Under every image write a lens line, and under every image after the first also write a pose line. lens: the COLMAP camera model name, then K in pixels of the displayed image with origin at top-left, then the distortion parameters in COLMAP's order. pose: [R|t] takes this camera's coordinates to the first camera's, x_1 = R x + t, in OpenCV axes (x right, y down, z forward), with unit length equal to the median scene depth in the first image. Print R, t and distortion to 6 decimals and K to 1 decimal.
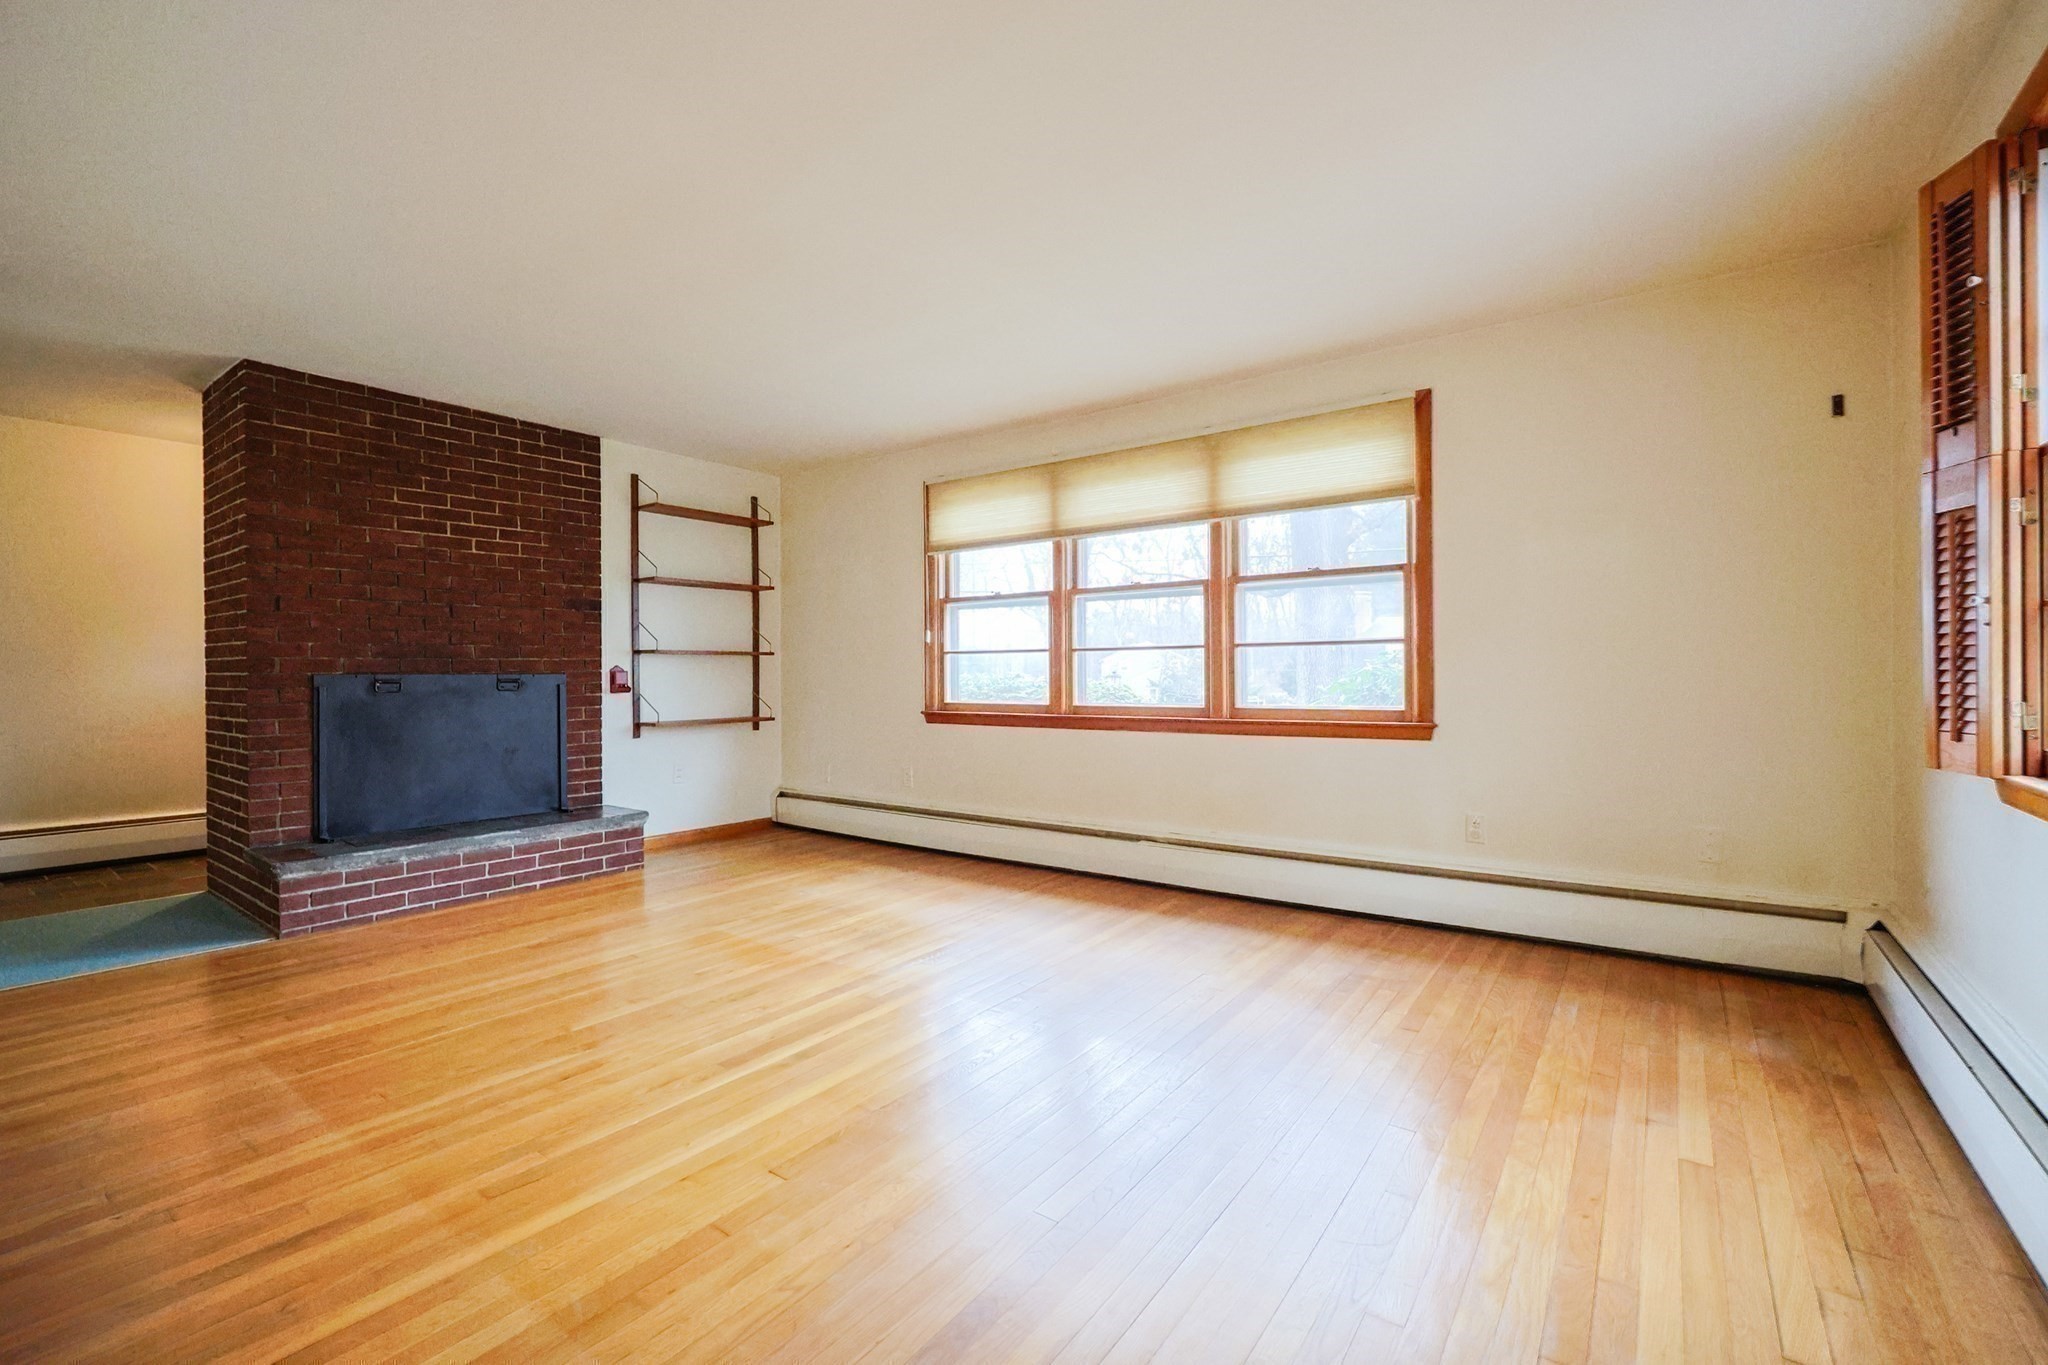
lens RADIAL K [[880.3, 0, 1032.7], [0, 880.3, 670.8], [0, 0, 1]] dist [0.001425, -0.001443]
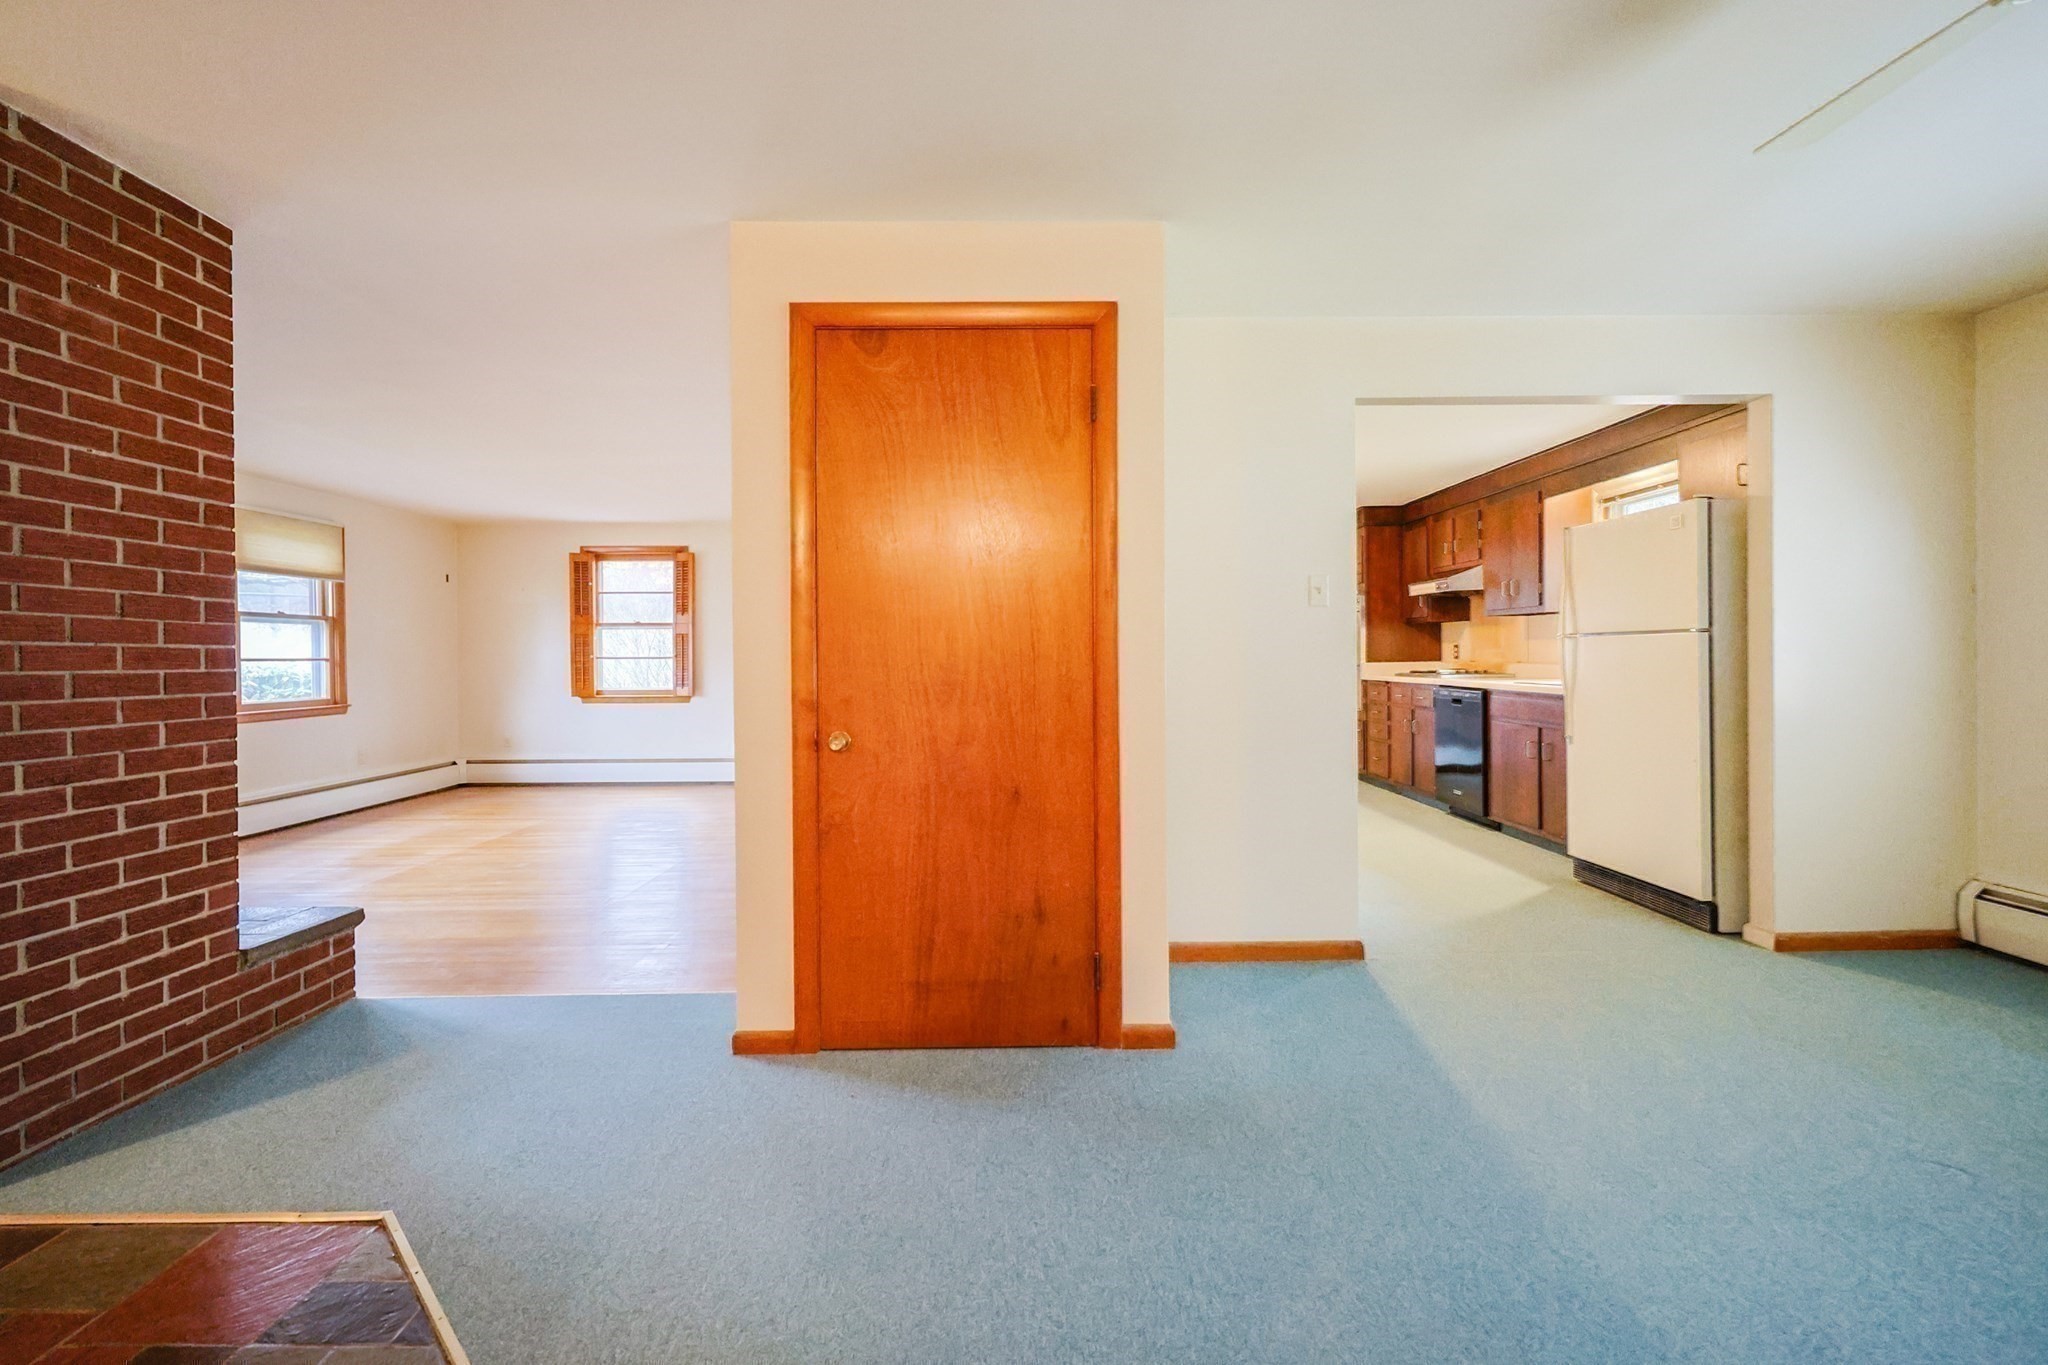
lens RADIAL K [[880.3, 0, 1021.9], [0, 880.3, 662.5], [0, 0, 1]] dist [0.001425, -0.001443]
pose [[-0.595563, 0.004028, 0.803299, -1.525026], [0.006952, 0.999976, 0.000140, -0.015746], [-0.803279, 0.005667, -0.595577, 0.767006]]
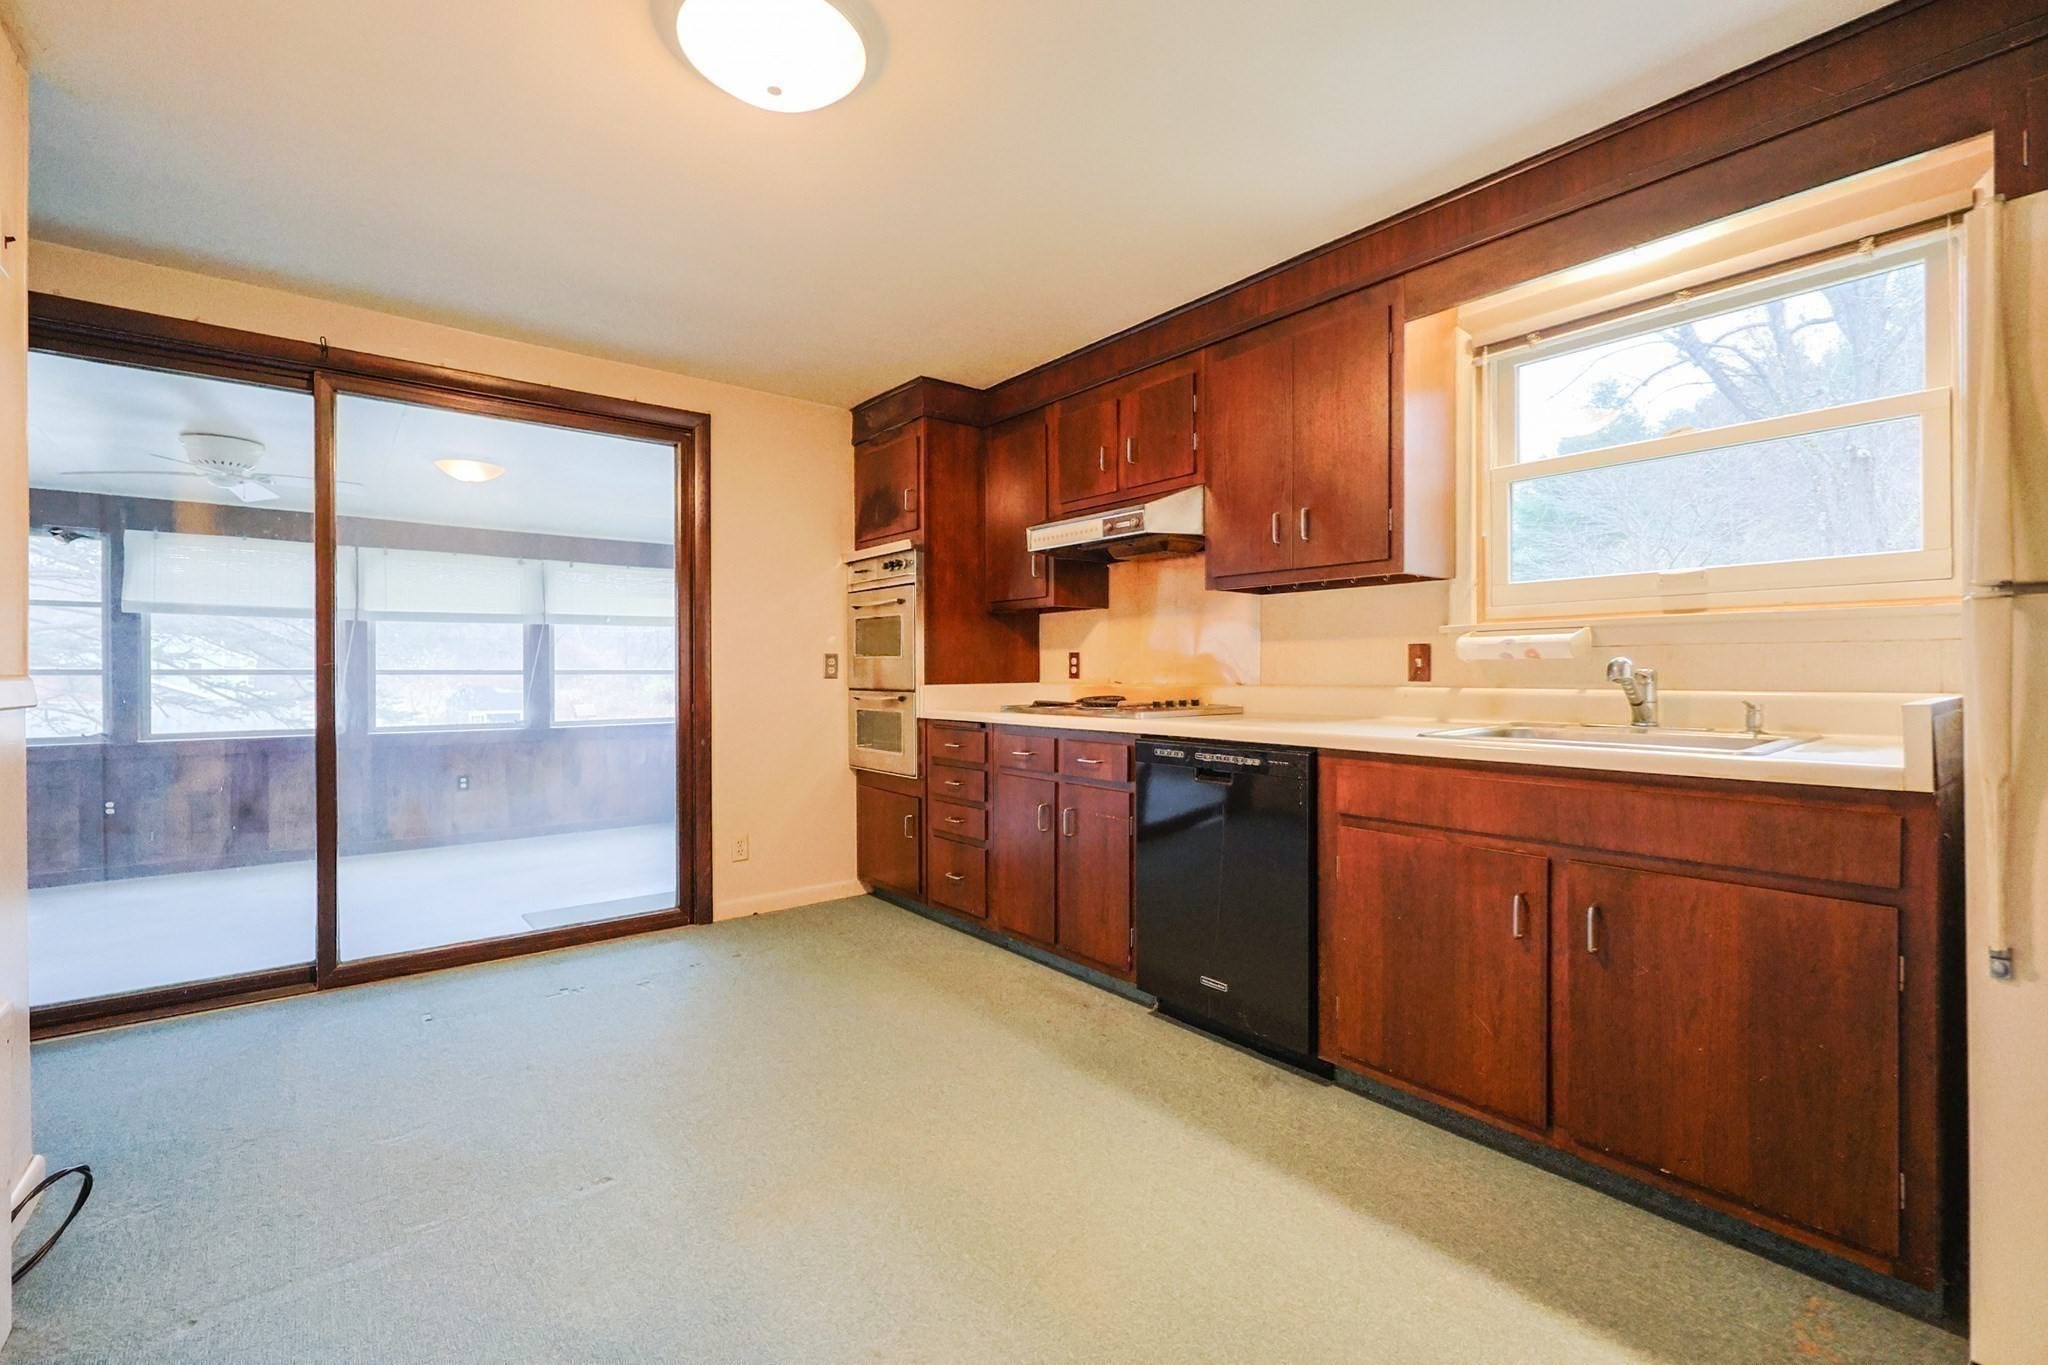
lens RADIAL K [[880.3, 0, 1002.9], [0, 880.3, 675.5], [0, 0, 1]] dist [0.001425, -0.001443]
pose [[-0.959990, 0.008385, 0.279909, -0.865934], [0.007291, 0.999961, -0.004947, -0.015457], [-0.279939, -0.002708, -0.960014, 0.027055]]
